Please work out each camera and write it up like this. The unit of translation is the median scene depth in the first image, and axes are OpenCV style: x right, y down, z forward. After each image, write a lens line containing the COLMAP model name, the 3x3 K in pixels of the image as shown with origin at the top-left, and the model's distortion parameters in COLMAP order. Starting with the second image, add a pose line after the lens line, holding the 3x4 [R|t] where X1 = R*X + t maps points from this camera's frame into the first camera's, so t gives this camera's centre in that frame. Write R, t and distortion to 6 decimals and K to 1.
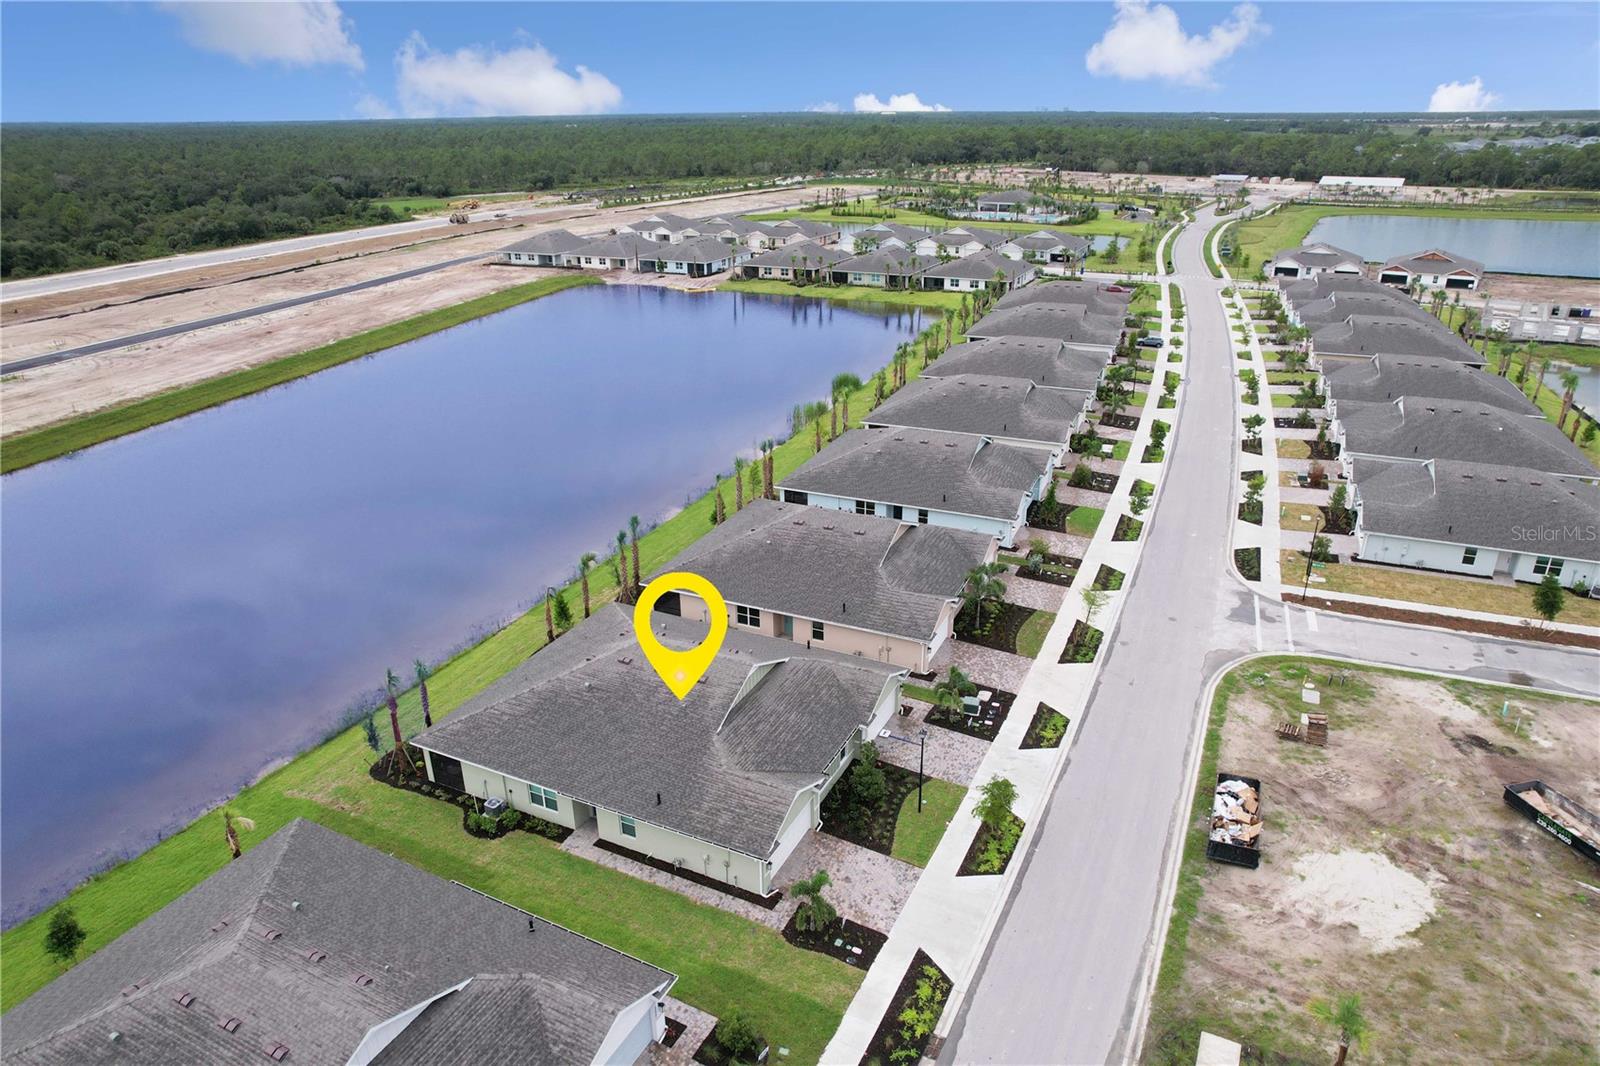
lens RADIAL K [[1024.6, 0, 812.3], [0, 1024.6, 544.0], [0, 0, 1]] dist [-0.077558, 0.068402]
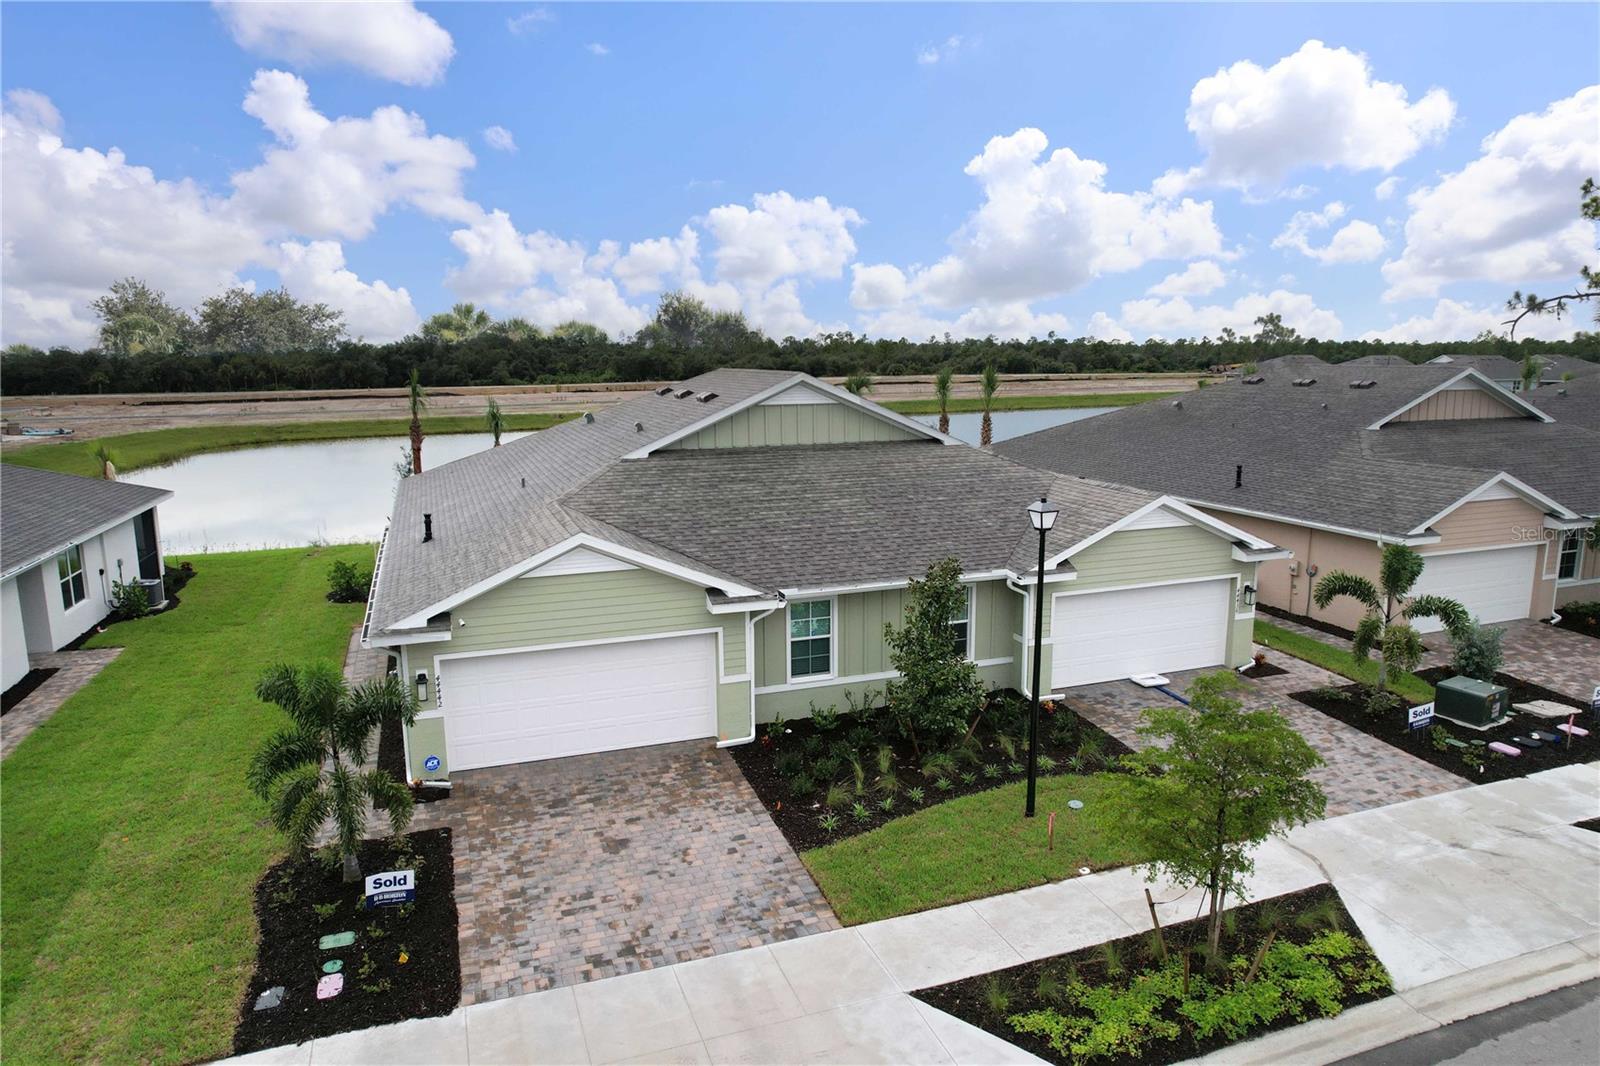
lens RADIAL K [[1024.6, 0, 805.7], [0, 1024.6, 528.1], [0, 0, 1]] dist [-0.077558, 0.068402]
pose [[0.716012, 0.117731, -0.688089, 0.196177], [-0.274390, 0.953806, -0.122330, 0.182129], [0.641901, 0.276394, 0.715241, 0.552119]]
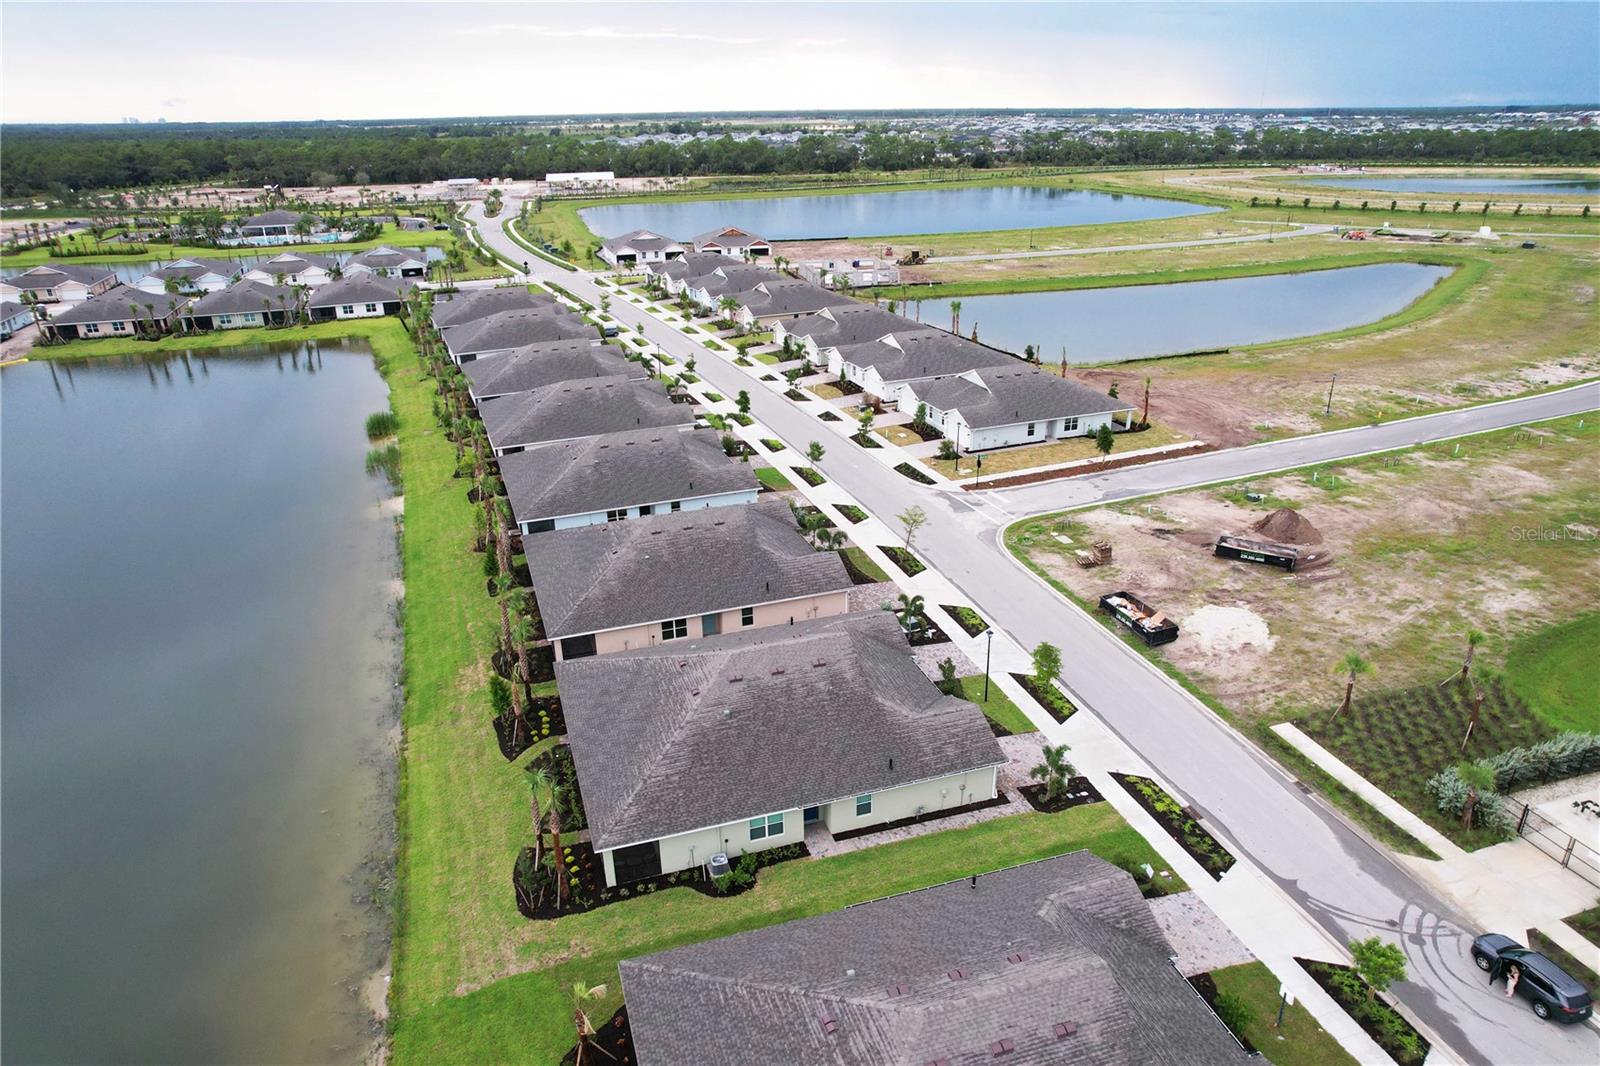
lens RADIAL K [[1024.6, 0, 810.1], [0, 1024.6, 536.0], [0, 0, 1]] dist [-0.077558, 0.068402]
pose [[0.717676, -0.272006, 0.641057, -0.588017], [0.280225, 0.955542, 0.091728, -0.071437], [-0.637507, 0.113809, 0.761992, 0.146741]]
